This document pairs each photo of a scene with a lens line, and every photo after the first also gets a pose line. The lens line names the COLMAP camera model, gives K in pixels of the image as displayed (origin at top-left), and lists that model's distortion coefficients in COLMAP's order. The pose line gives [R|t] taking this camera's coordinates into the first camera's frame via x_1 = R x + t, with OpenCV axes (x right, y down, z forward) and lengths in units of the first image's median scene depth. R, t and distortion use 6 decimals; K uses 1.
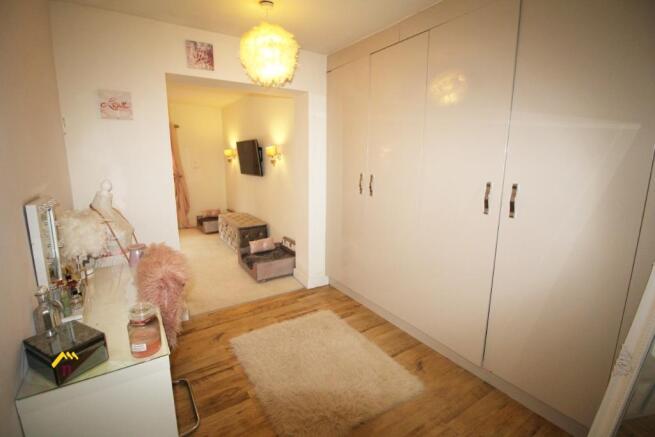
lens RADIAL K [[302.3, 0, 328.3], [0, 302.3, 217.3], [0, 0, 1]] dist [0.000483, 0.000028]
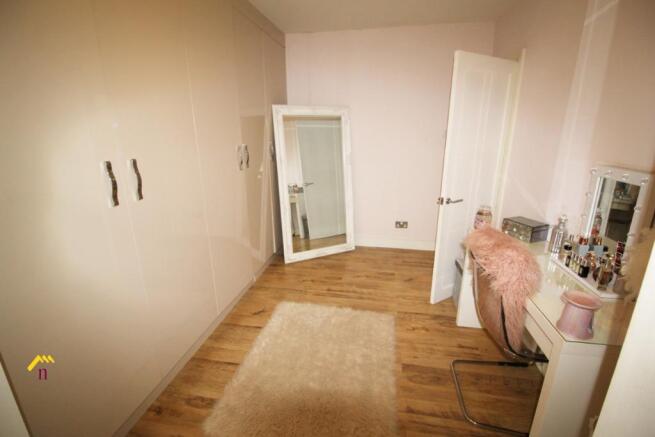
lens RADIAL K [[302.3, 0, 328.8], [0, 302.3, 217.3], [0, 0, 1]] dist [0.000483, 0.000028]
pose [[-0.726644, -0.201767, 0.656718, -0.588045], [0.121668, 0.902999, 0.412056, -0.283247], [-0.676155, 0.379320, -0.631610, 1.464650]]
